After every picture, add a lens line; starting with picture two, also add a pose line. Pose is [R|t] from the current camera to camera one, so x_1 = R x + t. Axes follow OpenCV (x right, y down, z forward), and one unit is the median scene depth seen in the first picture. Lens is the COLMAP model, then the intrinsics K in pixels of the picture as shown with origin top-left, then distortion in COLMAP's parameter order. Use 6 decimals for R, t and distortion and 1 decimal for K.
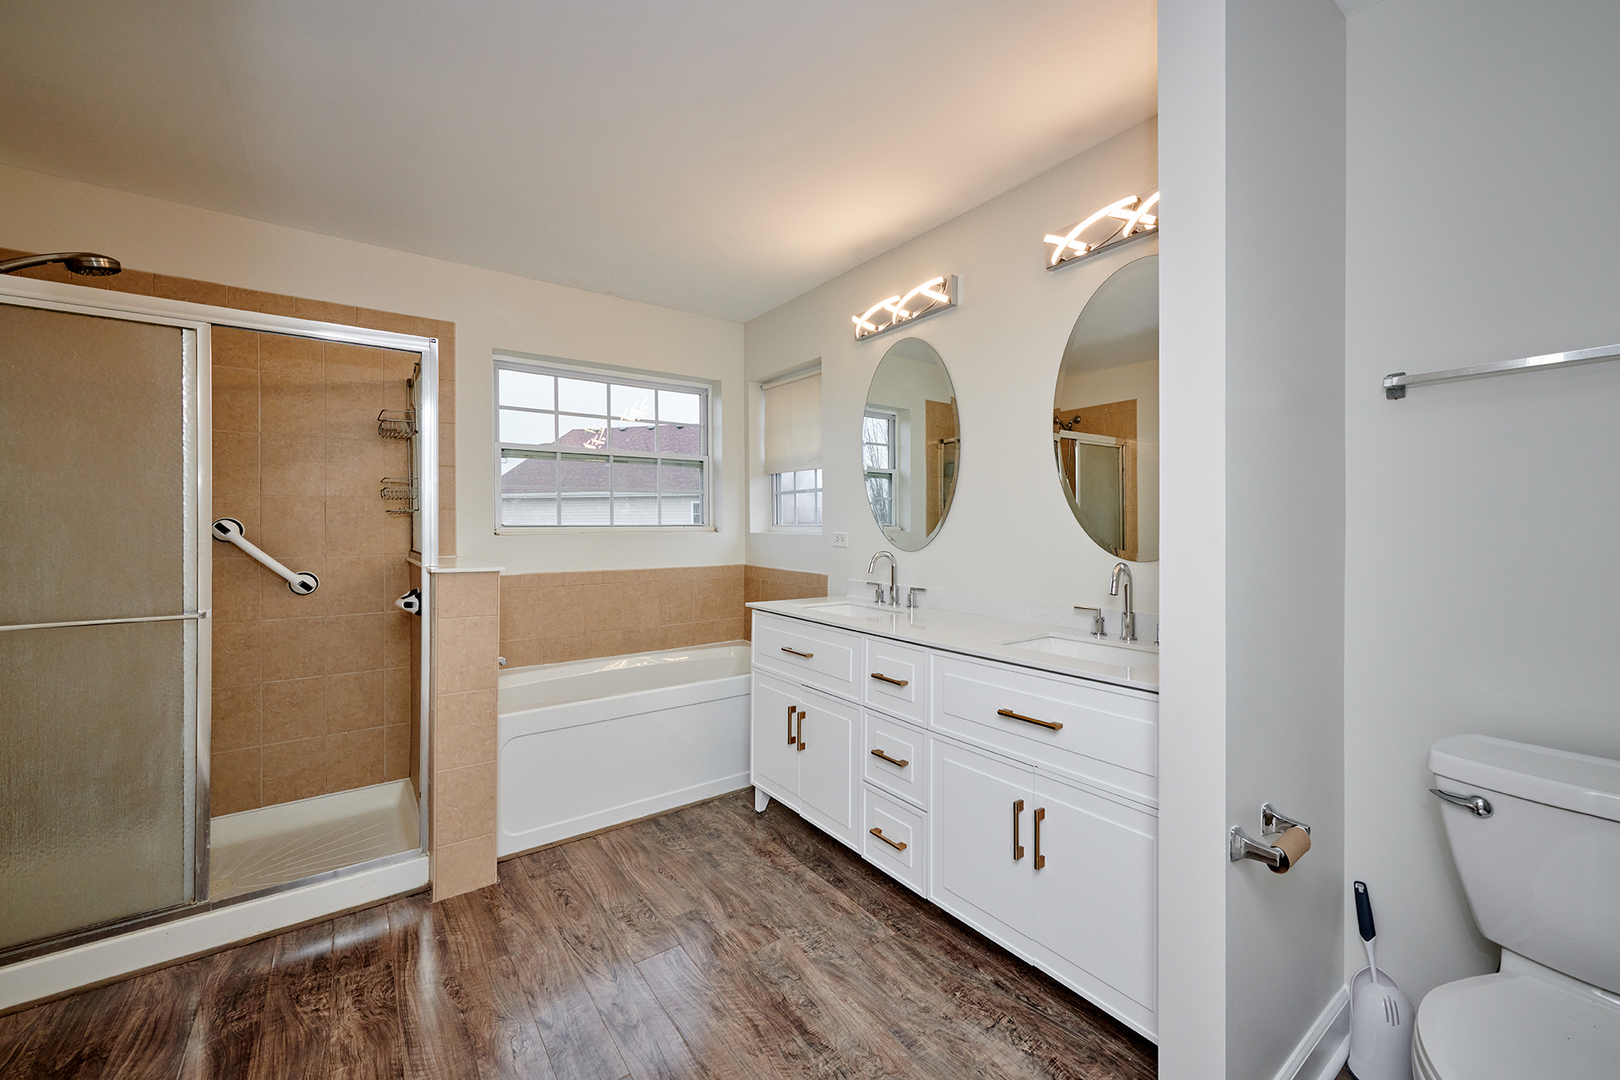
lens RADIAL K [[647.9, 0, 843.9], [0, 647.9, 525.5], [0, 0, 1]] dist [0.001442, 0.001111]
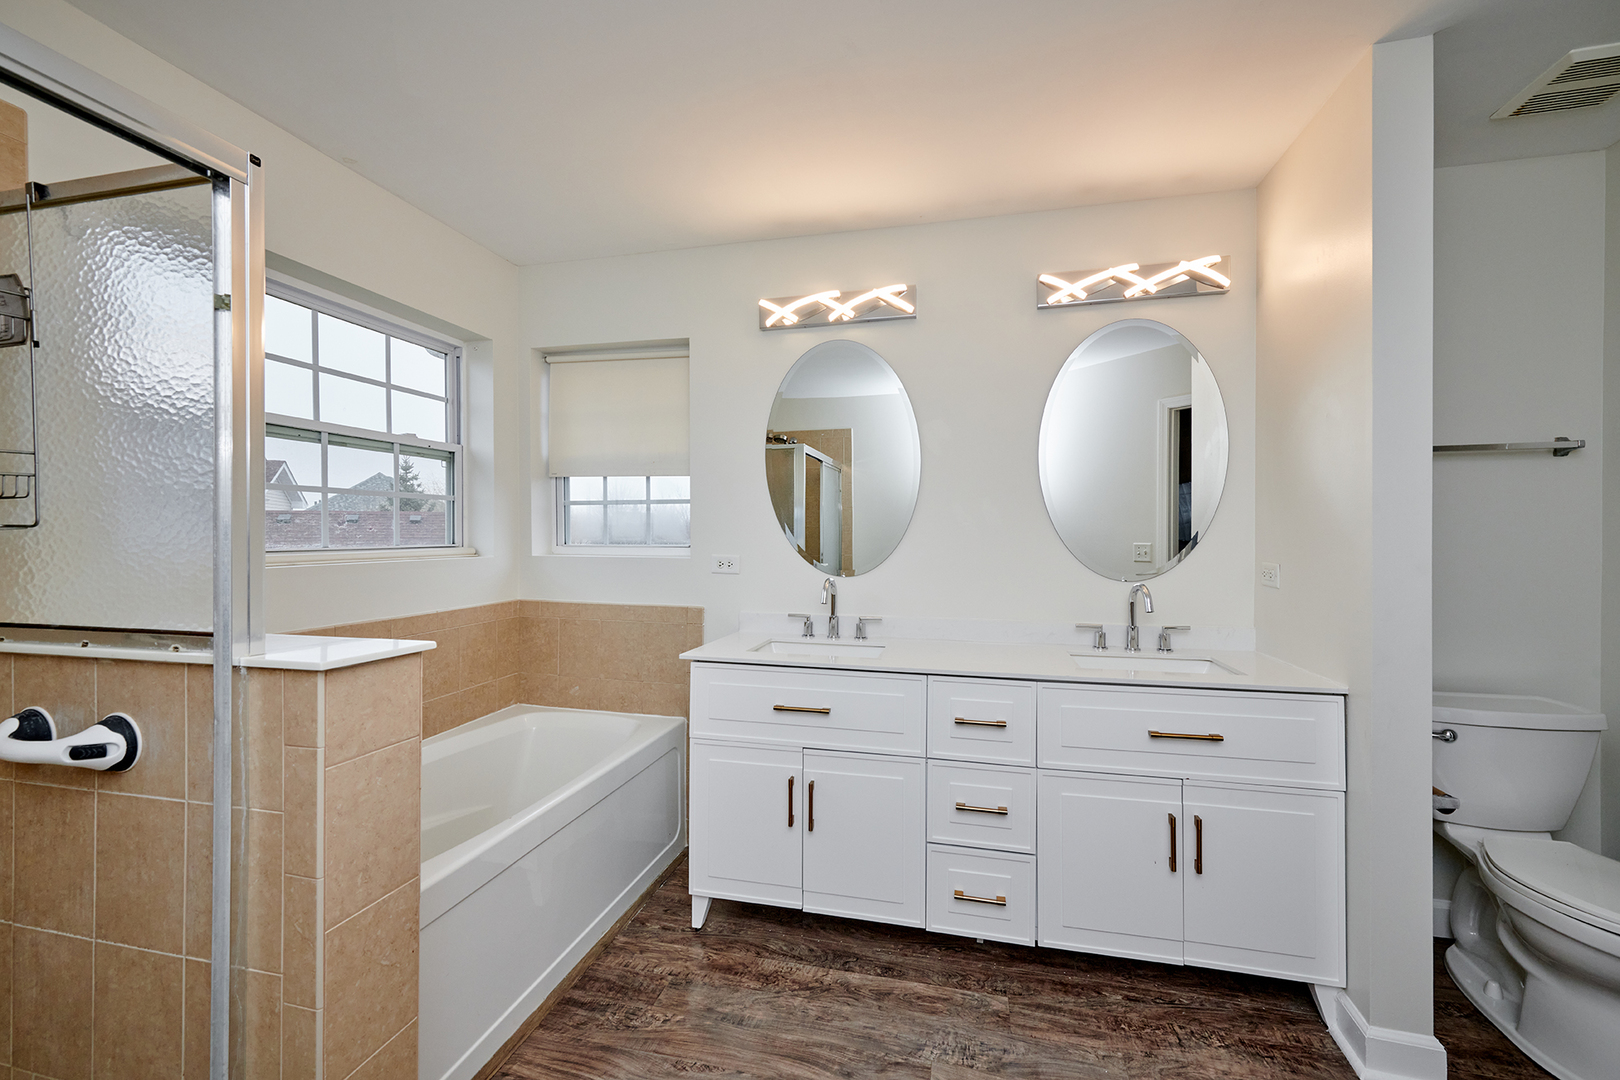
lens RADIAL K [[647.9, 0, 814.5], [0, 647.9, 537.2], [0, 0, 1]] dist [0.001442, 0.001111]
pose [[0.775439, 0.000278, 0.631423, -0.547022], [-0.002126, 0.999995, 0.002171, -0.018867], [-0.631419, -0.003026, 0.775436, 0.354410]]
